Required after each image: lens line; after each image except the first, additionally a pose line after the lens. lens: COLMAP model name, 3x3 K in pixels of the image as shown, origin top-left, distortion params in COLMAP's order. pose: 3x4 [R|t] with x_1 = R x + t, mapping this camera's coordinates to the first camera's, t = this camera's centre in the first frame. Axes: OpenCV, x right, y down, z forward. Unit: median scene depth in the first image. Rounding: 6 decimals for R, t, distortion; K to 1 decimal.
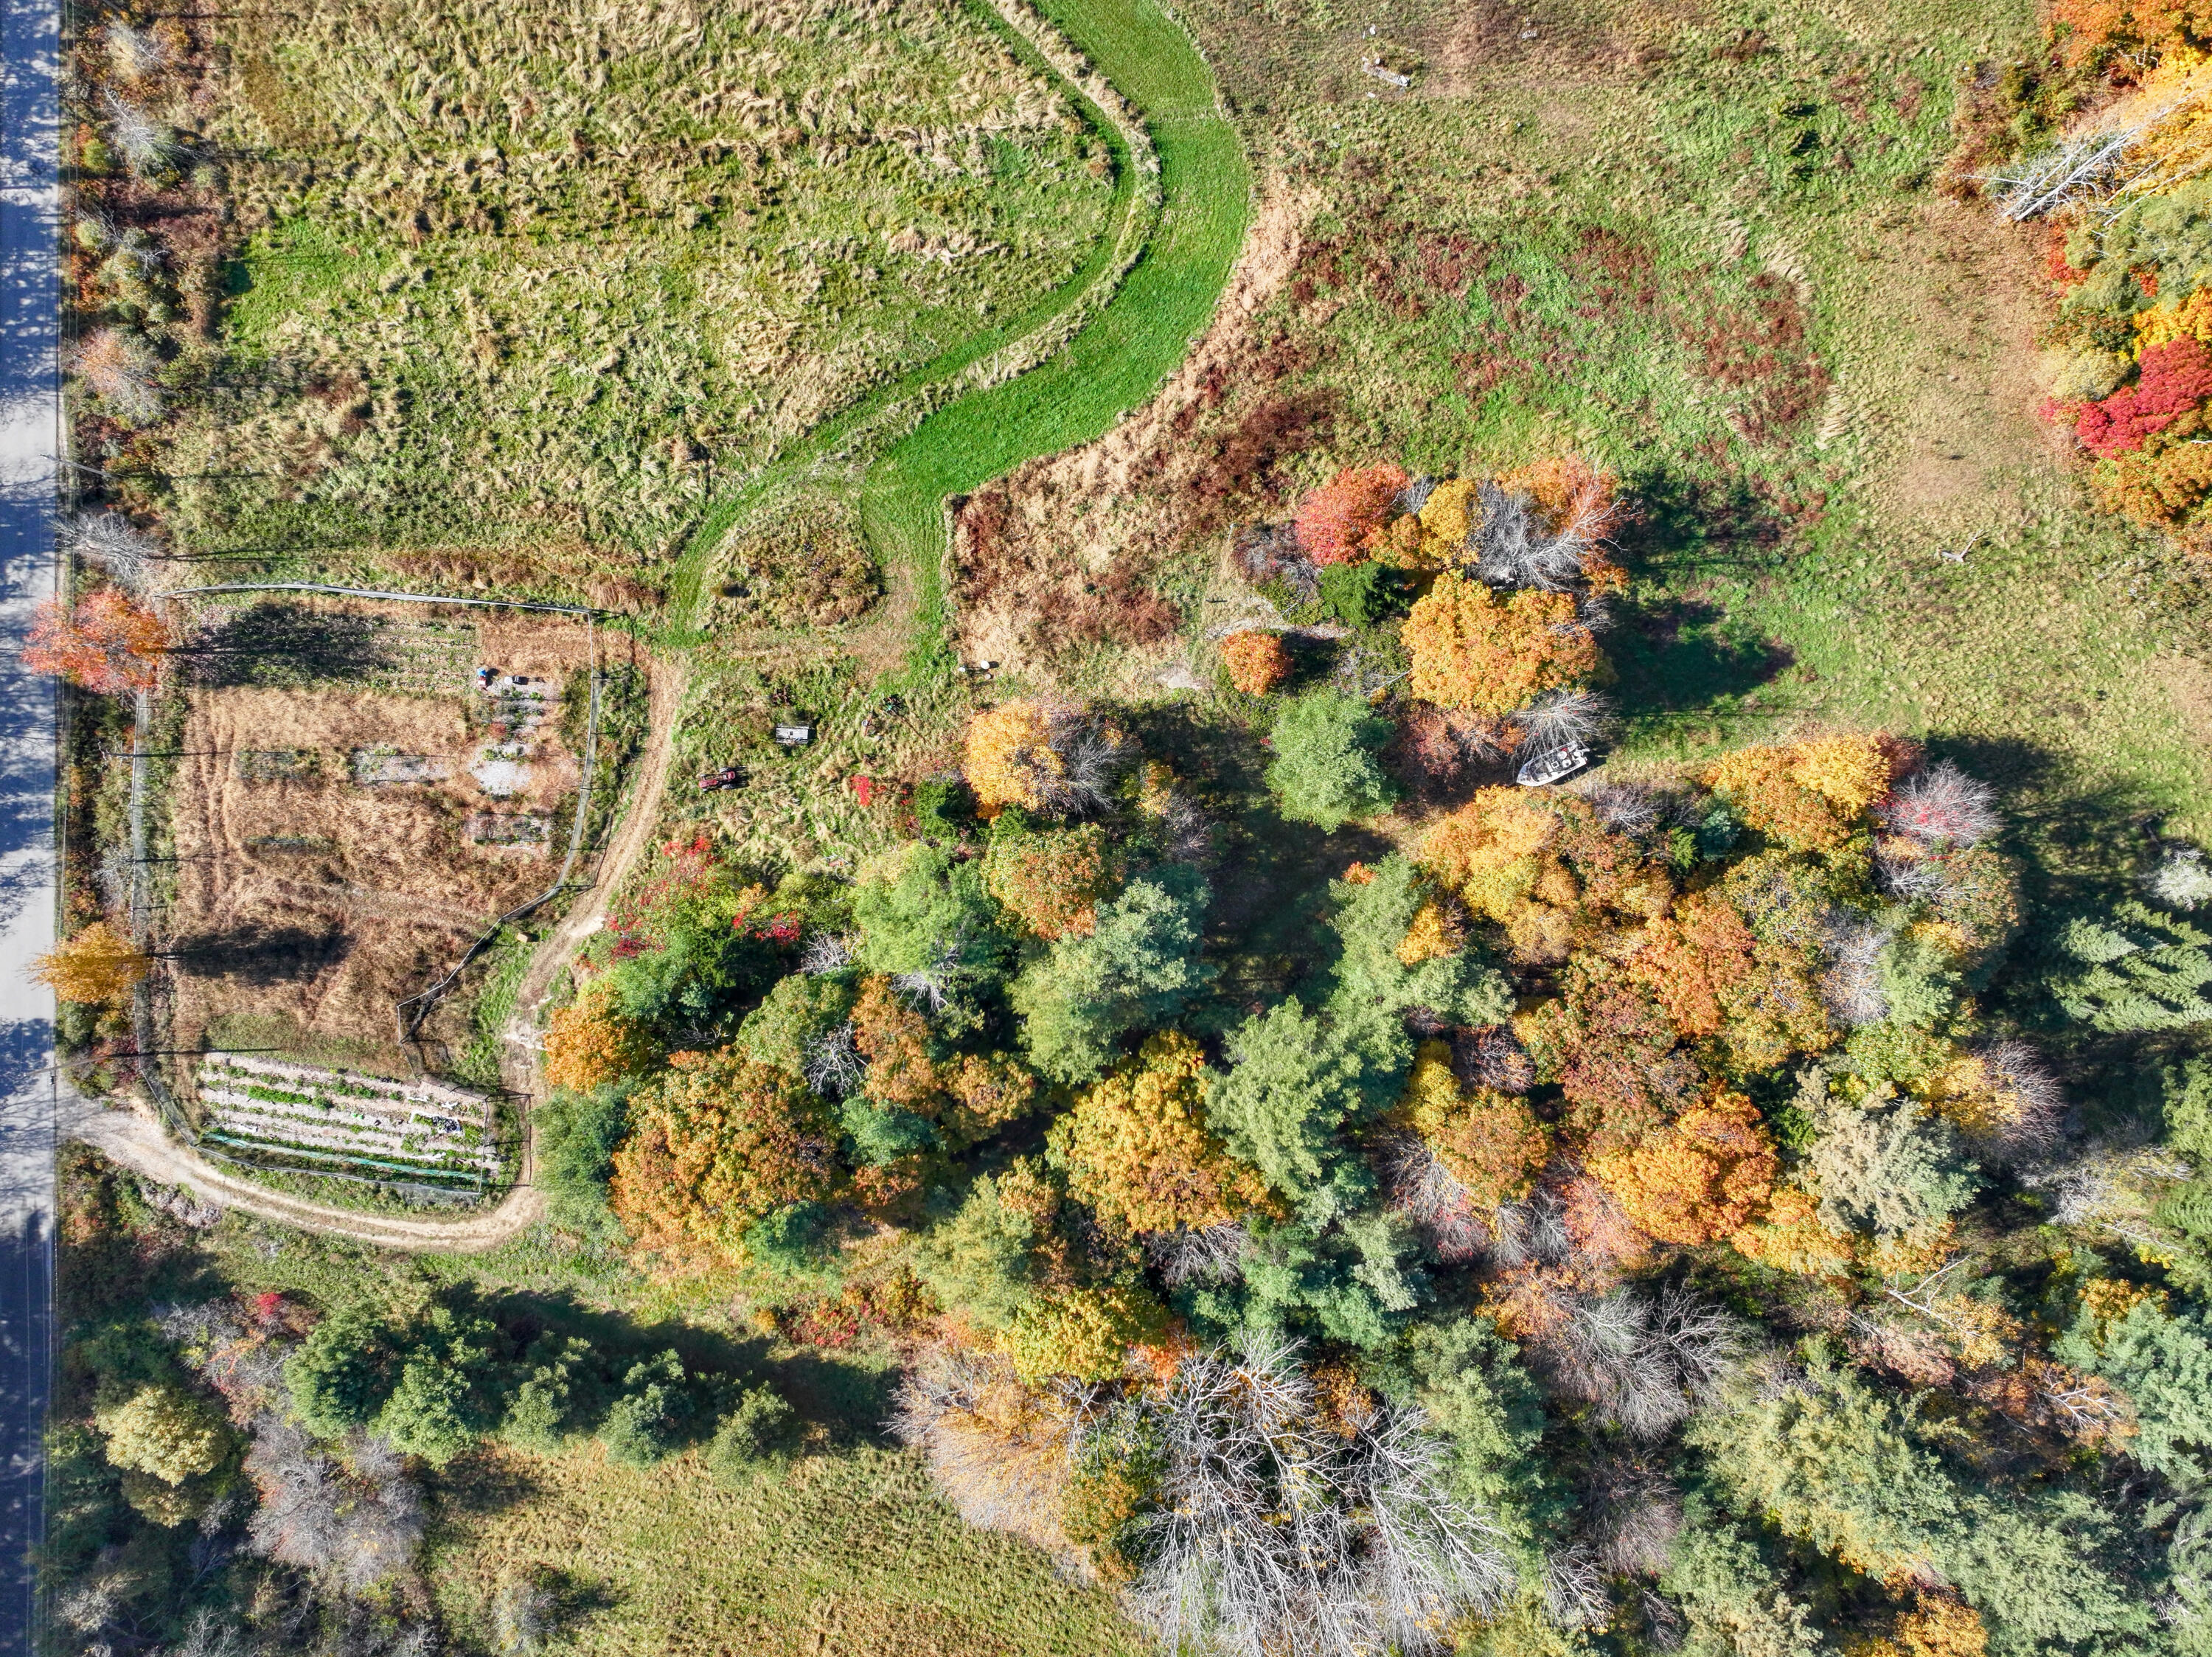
lens RADIAL K [[1547.1, 0, 1155.4], [0, 1547.1, 830.4], [0, 0, 1]] dist [-0.002042, 0.020333]
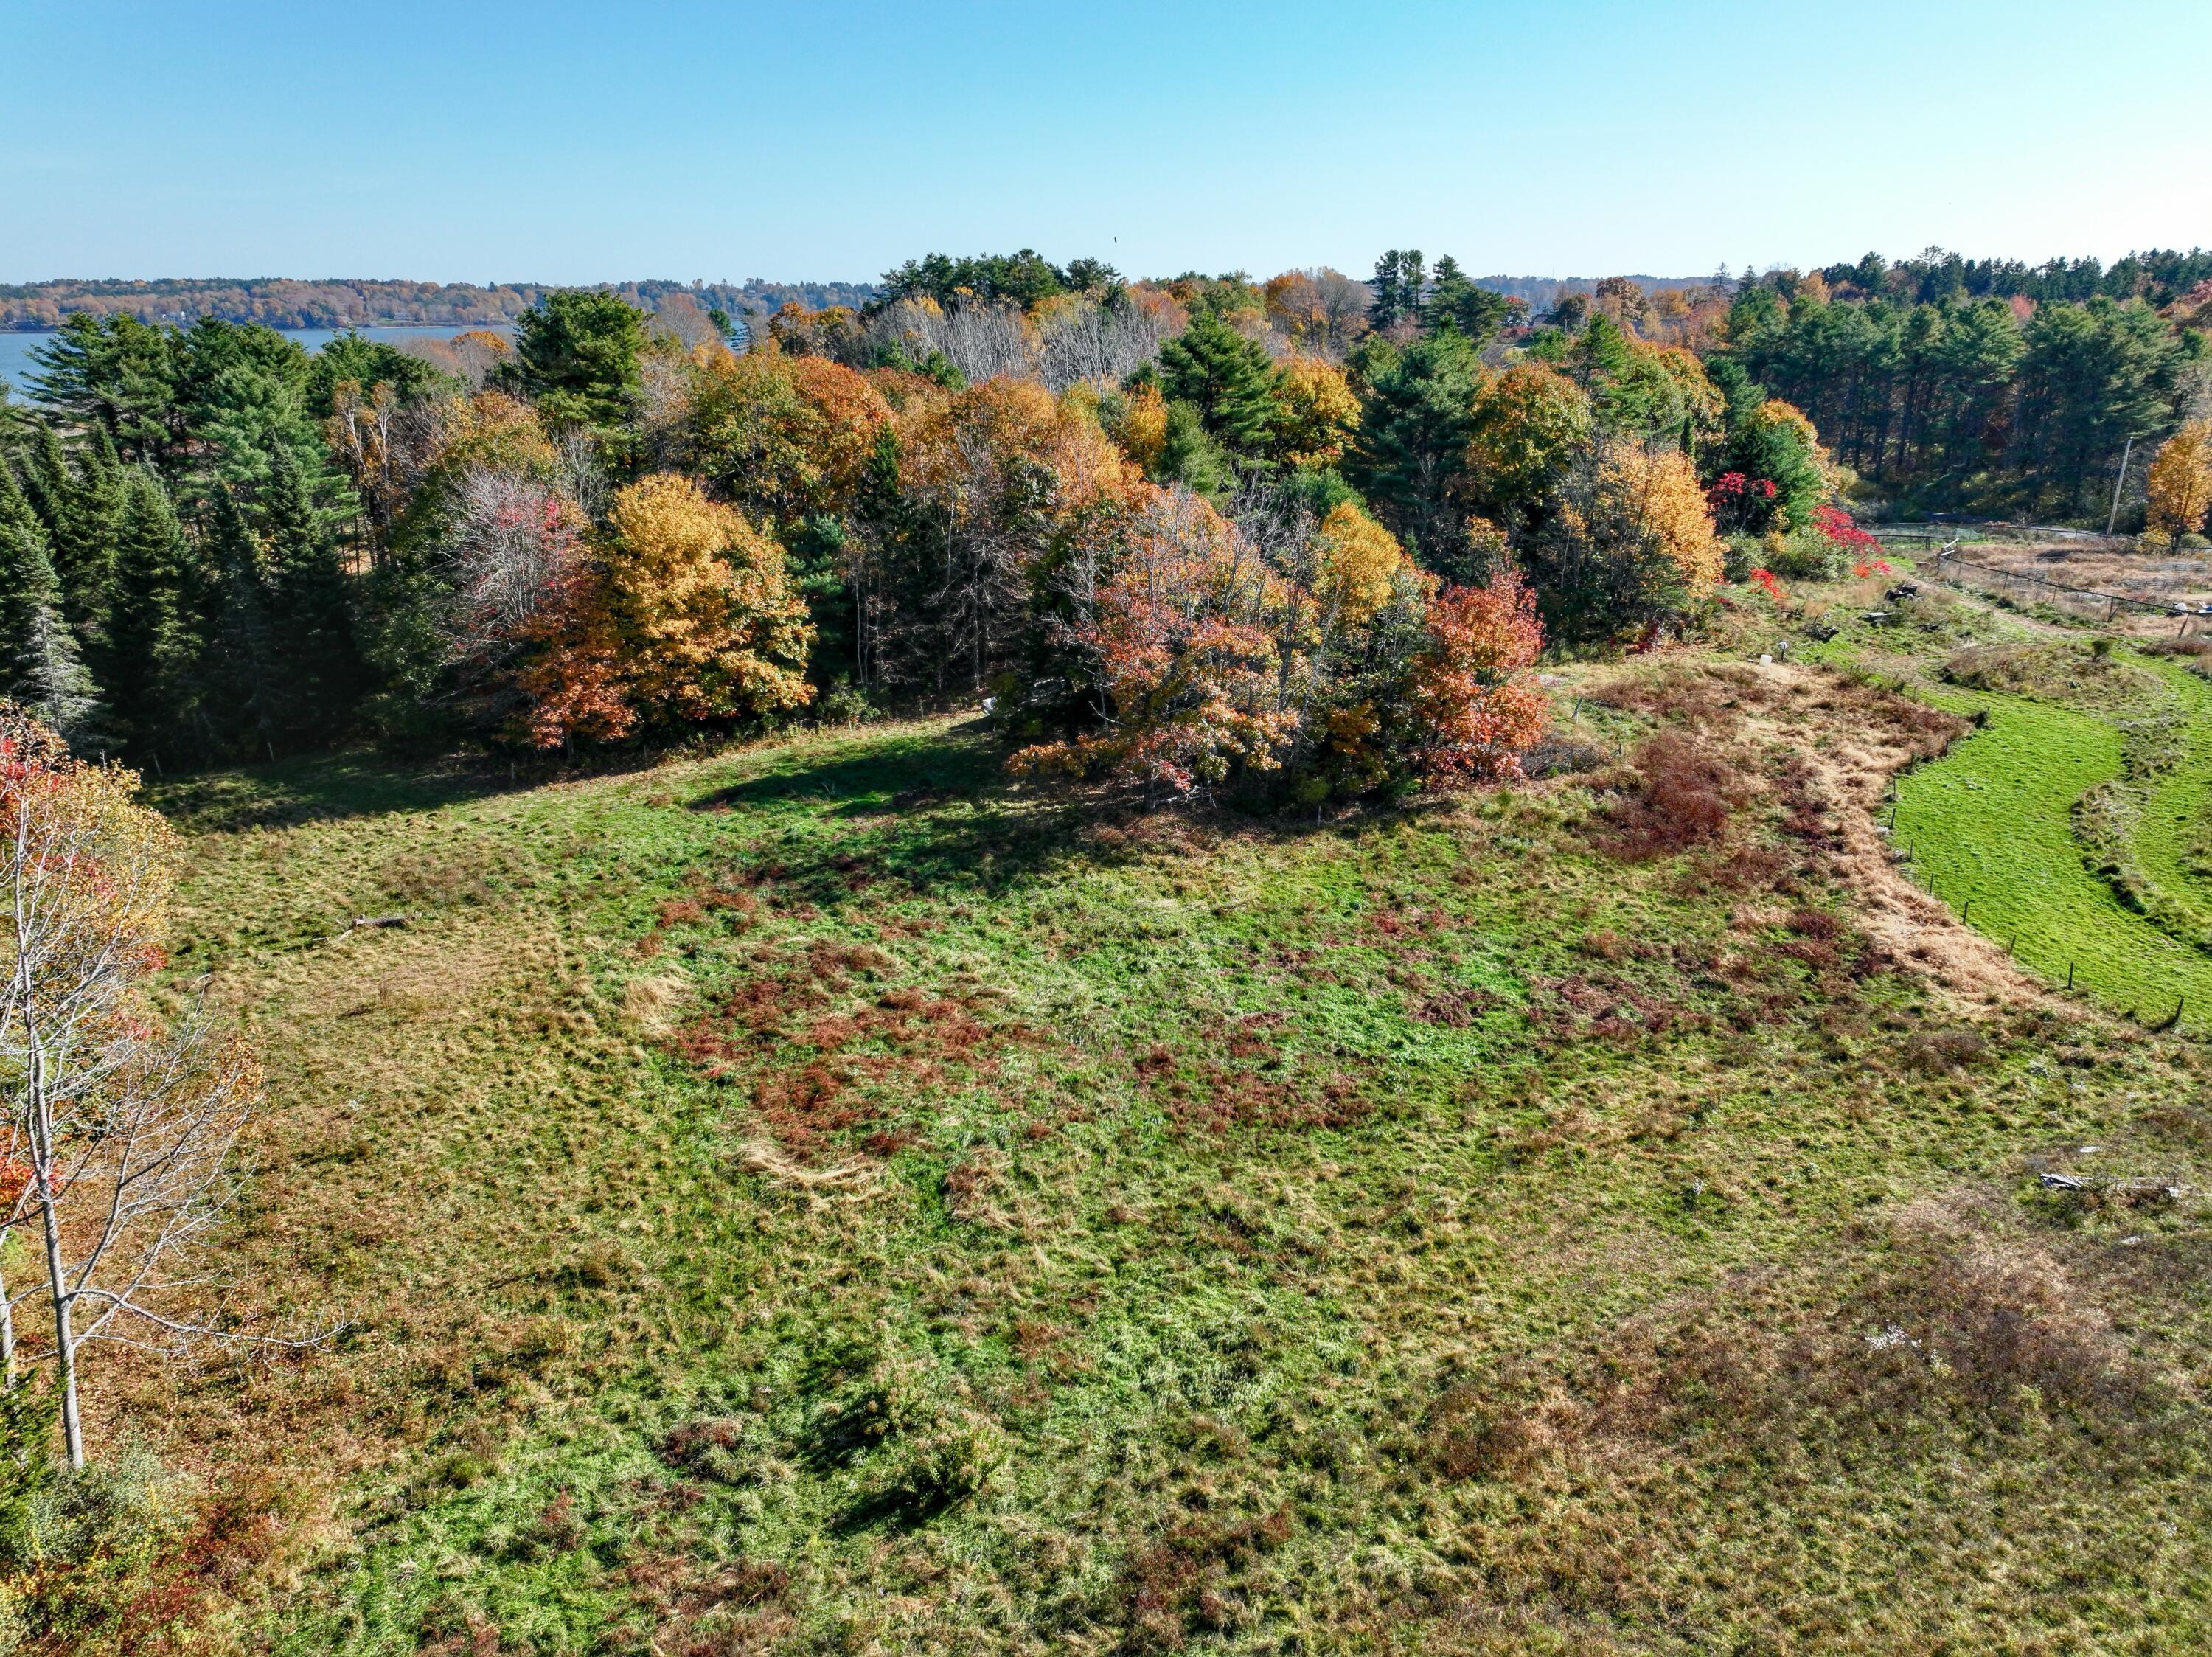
lens RADIAL K [[1545.9, 0, 1117.1], [0, 1545.9, 820.7], [0, 0, 1]] dist [0.000109, 0.007254]
pose [[-0.930402, 0.136624, -0.340127, 0.458801], [-0.366034, -0.297512, 0.881763, -0.684800], [0.019278, 0.944892, 0.326815, 0.809556]]
